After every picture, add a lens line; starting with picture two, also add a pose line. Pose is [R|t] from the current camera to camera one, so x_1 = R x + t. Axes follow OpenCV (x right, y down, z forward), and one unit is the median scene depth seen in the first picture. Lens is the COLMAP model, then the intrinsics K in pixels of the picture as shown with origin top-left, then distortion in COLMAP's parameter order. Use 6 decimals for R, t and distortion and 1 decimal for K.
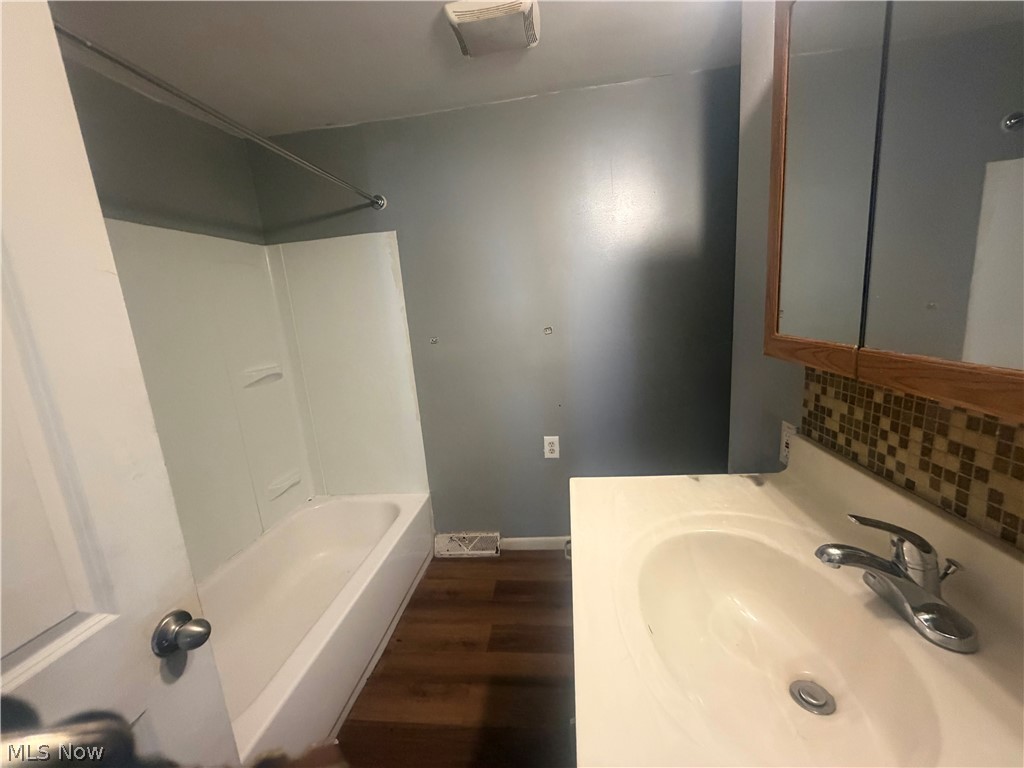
lens RADIAL K [[407.1, 0, 513.1], [0, 407.1, 384.3], [0, 0, 1]] dist [0.008362, -0.000159]
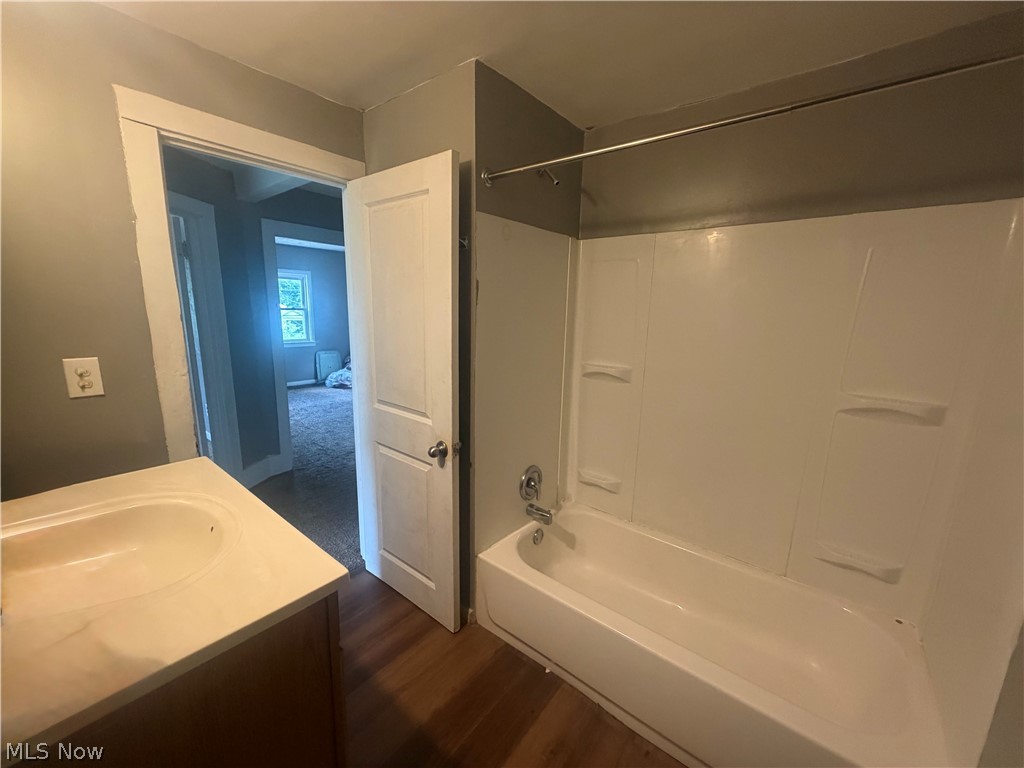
lens RADIAL K [[407.1, 0, 513.1], [0, 407.1, 384.3], [0, 0, 1]] dist [0.008362, -0.000159]
pose [[-0.521549, 0.231709, -0.821156, 0.365449], [-0.138469, 0.926674, 0.349430, -0.283769], [0.841910, 0.295950, -0.451222, 1.040319]]
